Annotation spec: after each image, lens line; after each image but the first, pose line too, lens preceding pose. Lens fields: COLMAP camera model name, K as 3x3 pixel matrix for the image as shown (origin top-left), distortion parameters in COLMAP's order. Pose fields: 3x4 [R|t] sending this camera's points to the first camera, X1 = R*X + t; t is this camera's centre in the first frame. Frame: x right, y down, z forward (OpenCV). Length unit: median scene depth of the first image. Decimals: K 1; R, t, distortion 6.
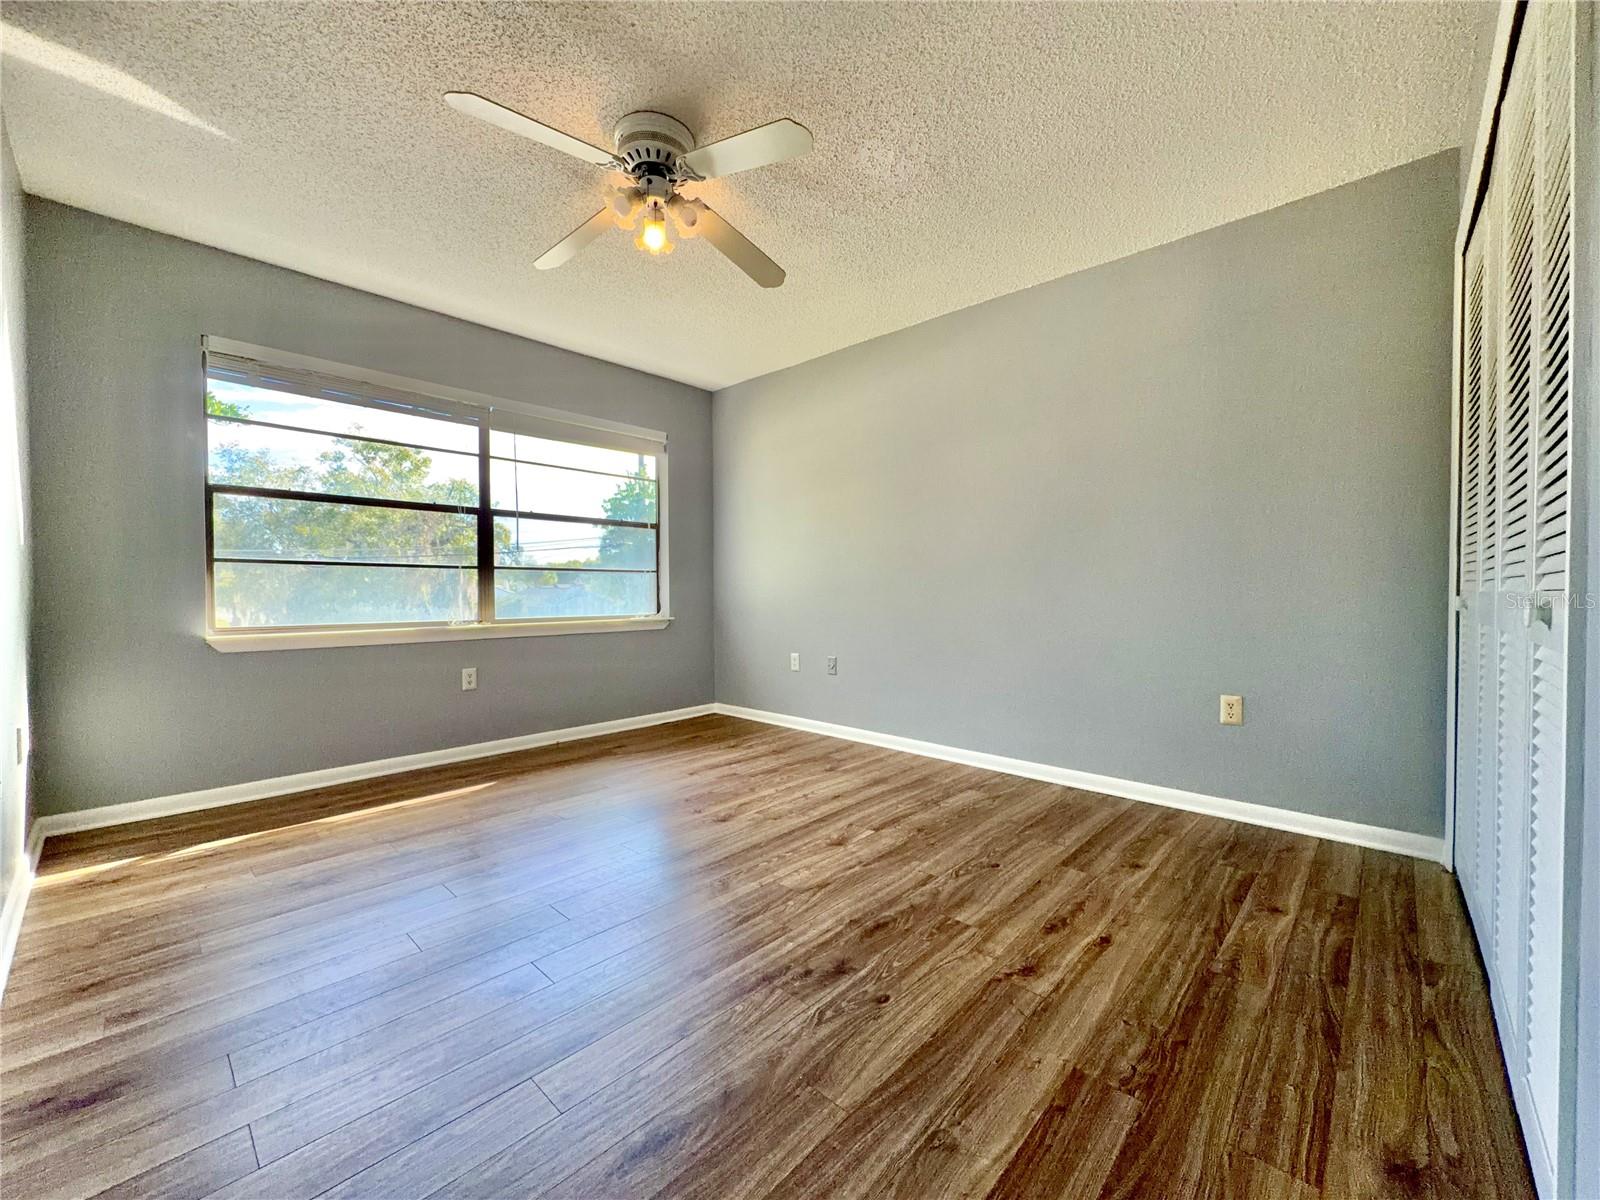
lens RADIAL K [[644.2, 0, 803.6], [0, 644.2, 599.9], [0, 0, 1]] dist [0.000407, -0.000148]
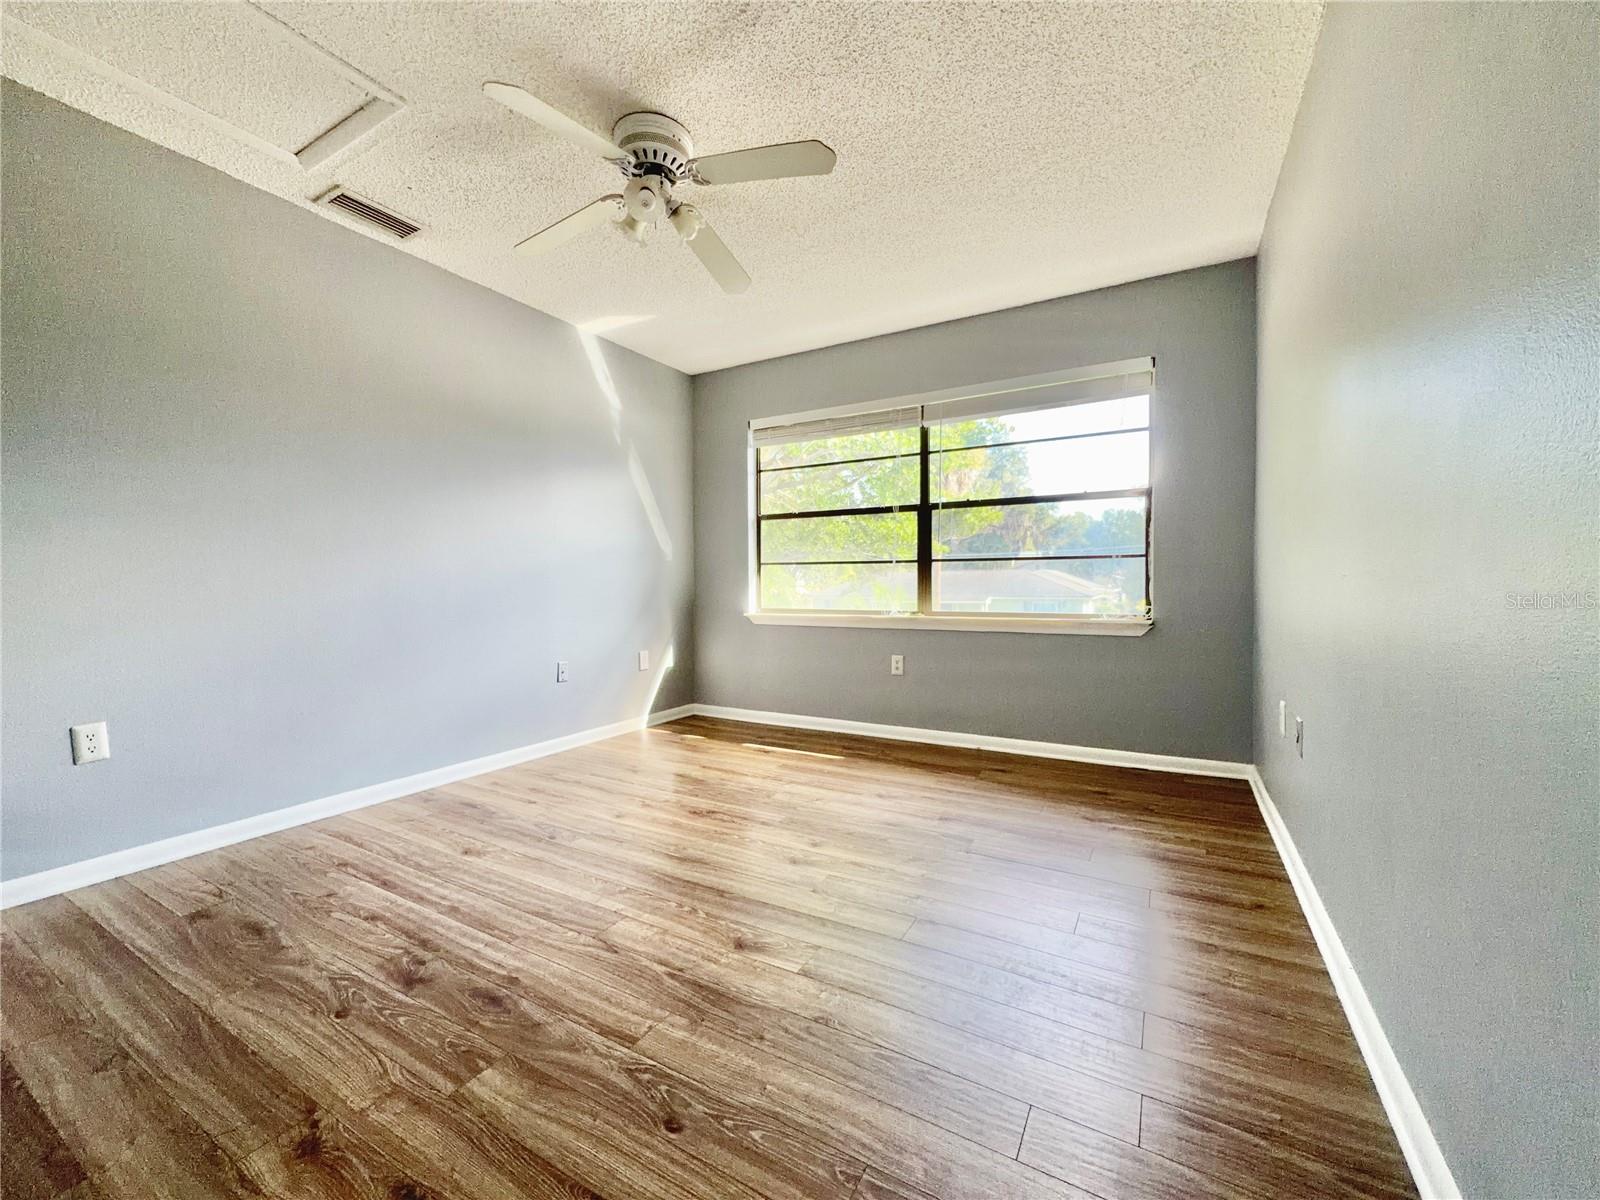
lens RADIAL K [[644.2, 0, 802.0], [0, 644.2, 598.7], [0, 0, 1]] dist [0.000407, -0.000148]
pose [[0.215431, 0.021013, -0.976293, 0.793641], [-0.007980, 0.999773, 0.019758, -0.013921], [0.976486, 0.003534, 0.215550, 0.971602]]
